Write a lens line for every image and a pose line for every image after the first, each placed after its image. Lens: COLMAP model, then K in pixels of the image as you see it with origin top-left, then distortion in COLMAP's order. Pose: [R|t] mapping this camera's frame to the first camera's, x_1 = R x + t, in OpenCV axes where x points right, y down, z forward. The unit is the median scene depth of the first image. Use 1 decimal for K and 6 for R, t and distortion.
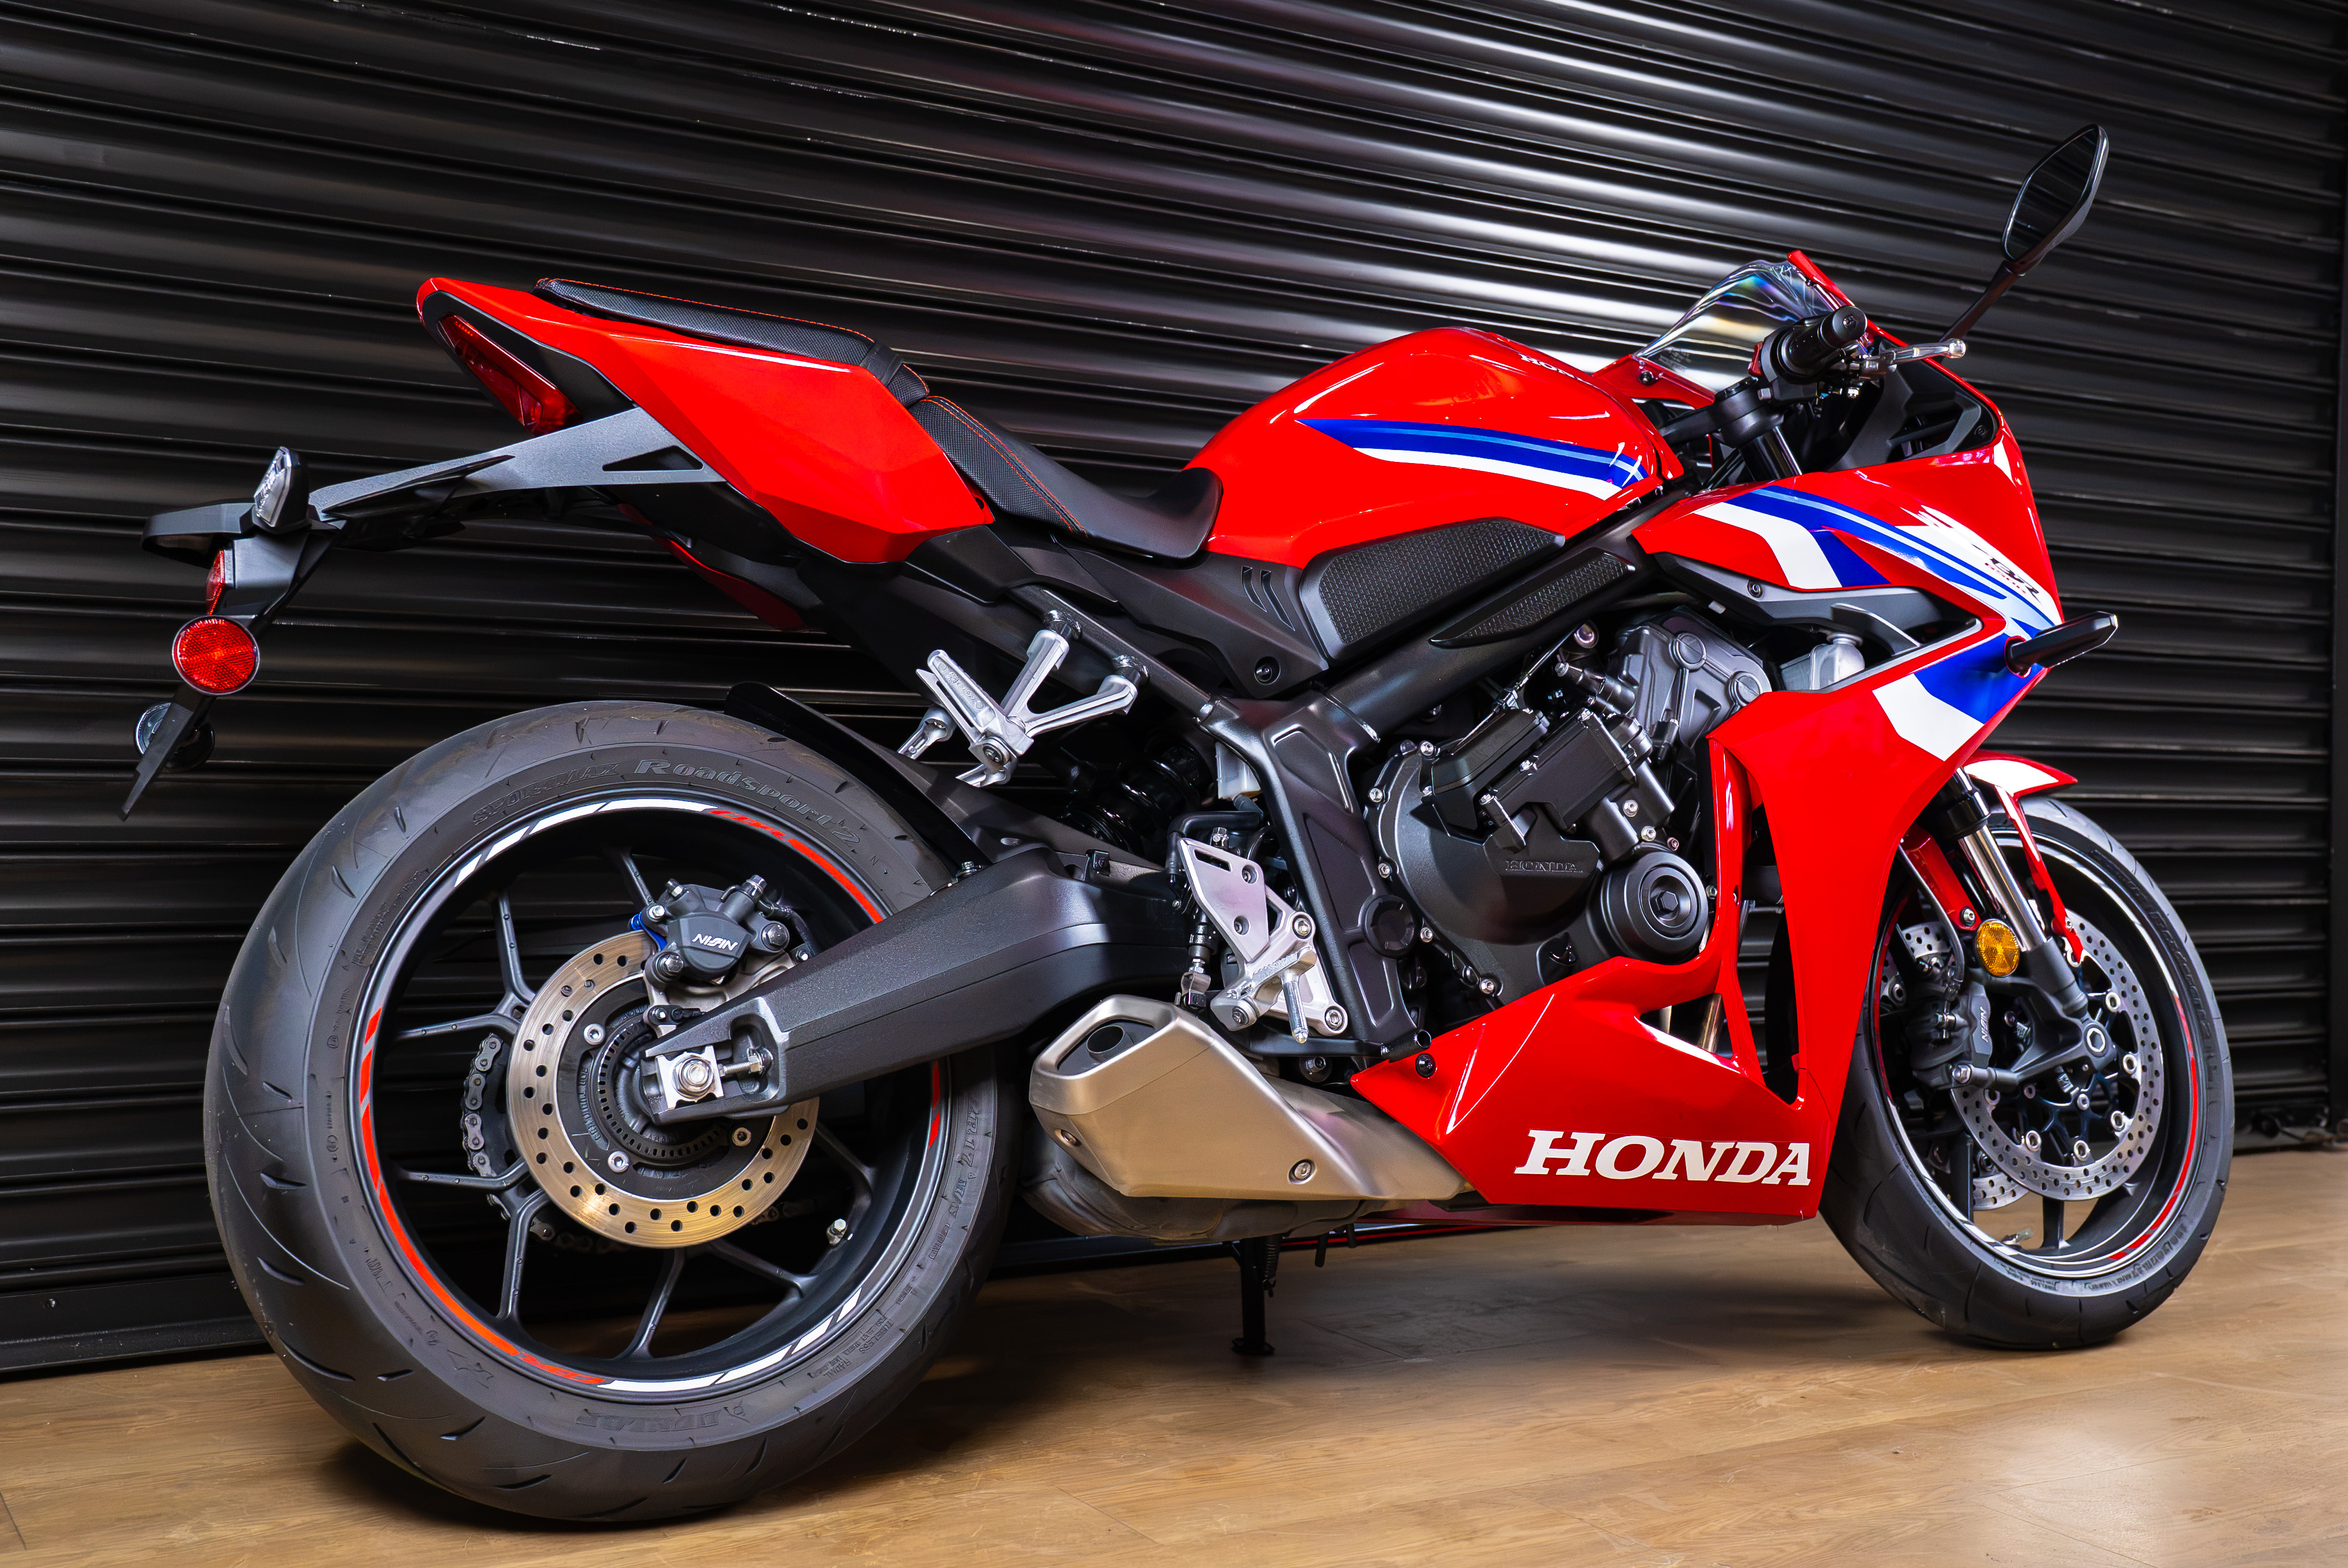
lens RADIAL K [[2436.5, 0, 1174.0], [0, 2436.5, 784.0], [0, 0, 1]] dist [-0.007249, 0.263237]
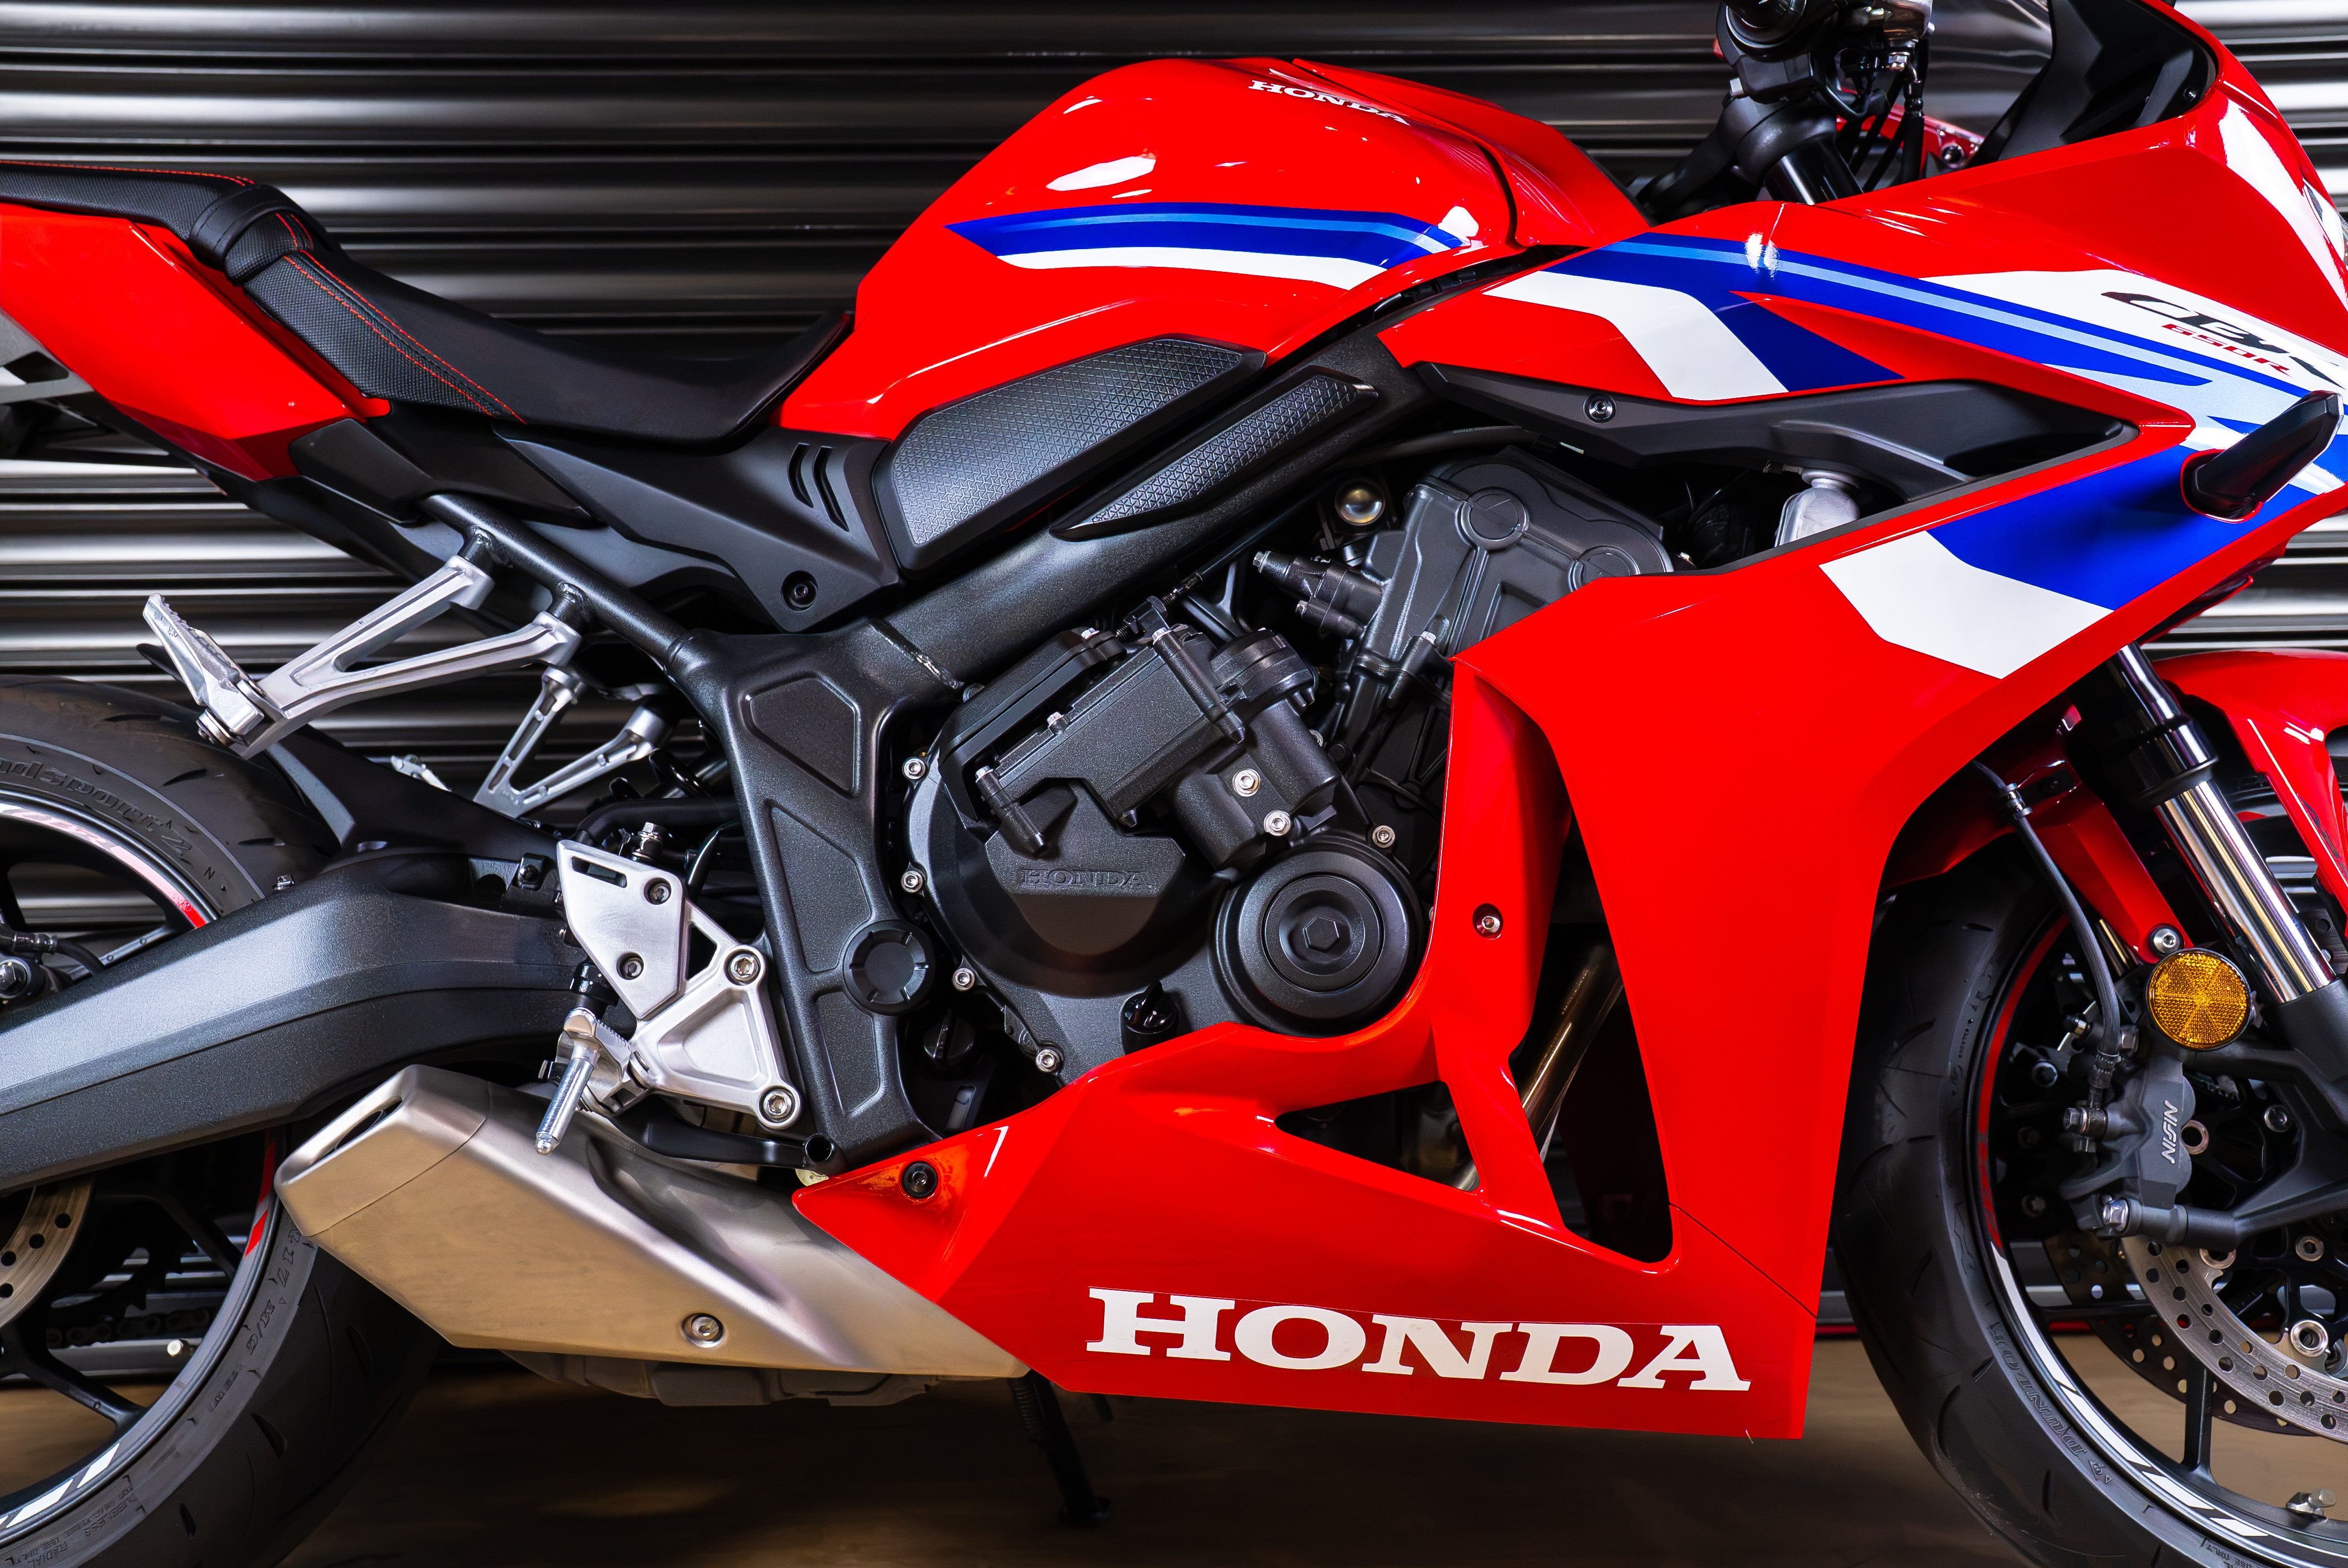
lens RADIAL K [[2336.8, 0, 1166.4], [0, 2336.8, 776.4], [0, 0, 1]] dist [-0.033864, 0.208233]
pose [[0.872303, -0.014938, -0.488738, 0.454855], [0.031228, 0.999195, 0.025197, -0.007293], [0.487968, -0.037242, 0.872067, 0.467800]]
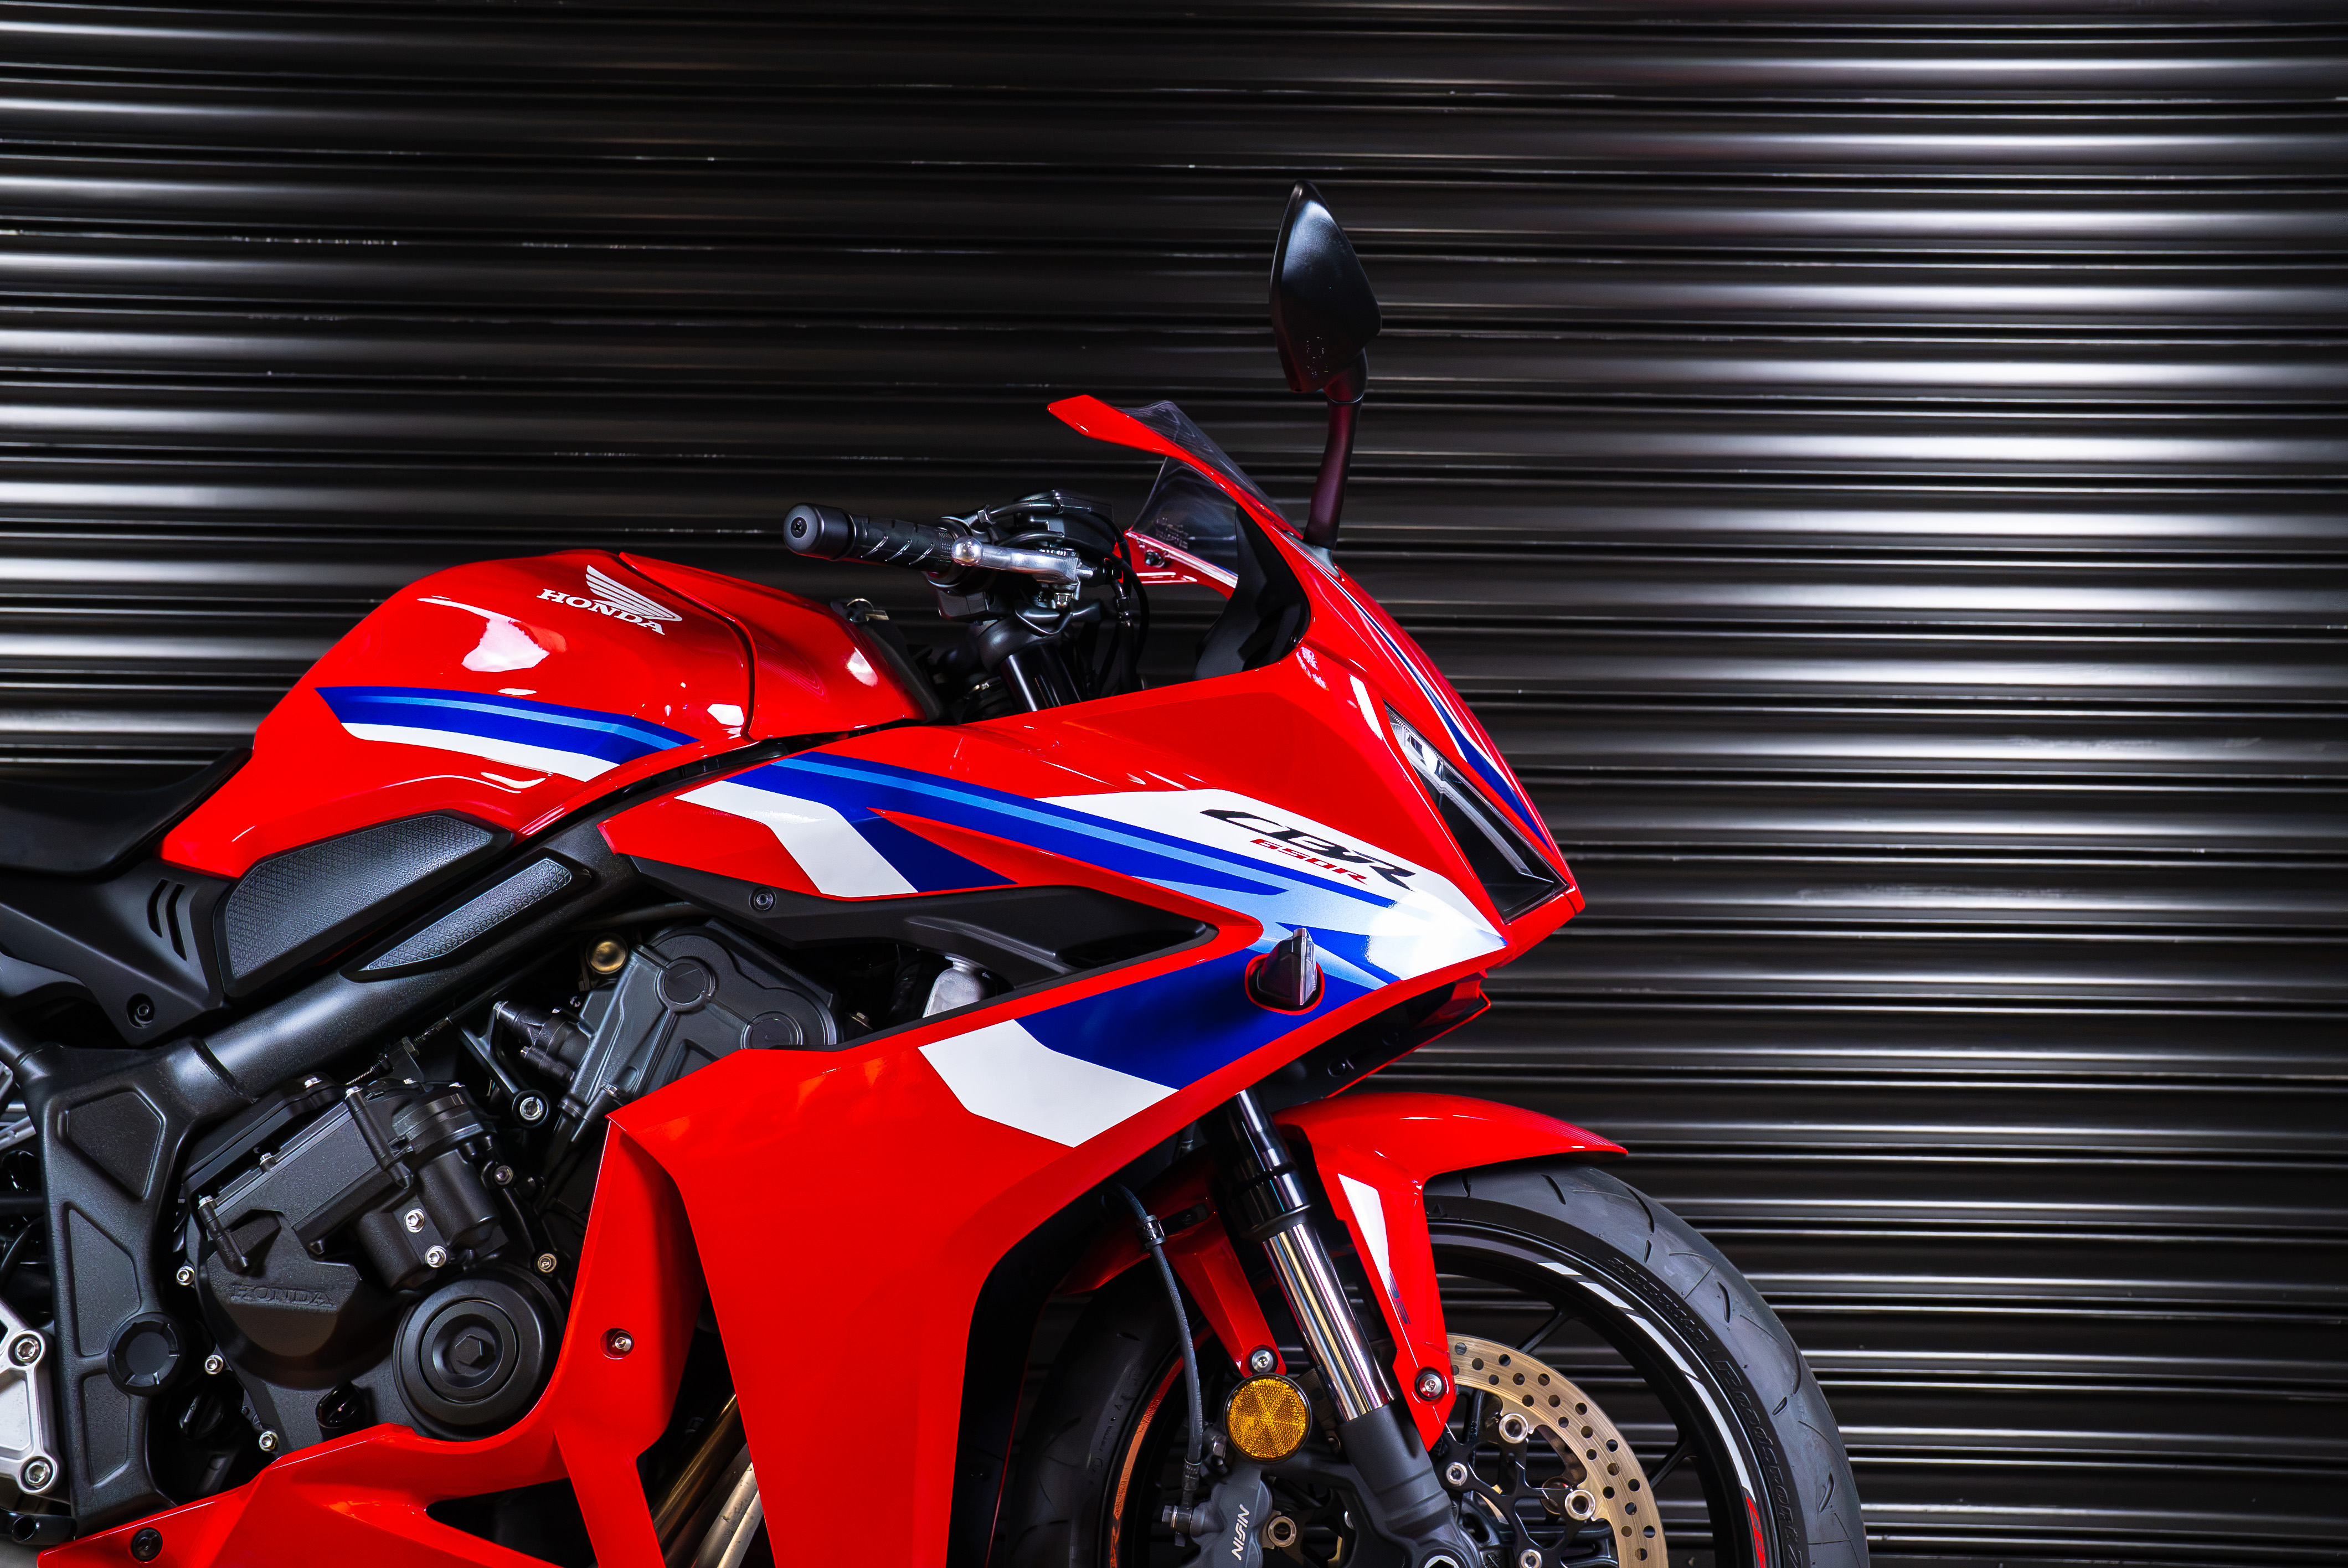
lens RADIAL K [[2336.8, 0, 1166.4], [0, 2336.8, 776.4], [0, 0, 1]] dist [-0.033864, 0.208233]
pose [[0.853666, -0.011110, -0.520702, 0.745293], [0.000377, 0.999785, -0.020715, -0.109175], [0.520821, 0.017488, 0.853487, 0.505842]]
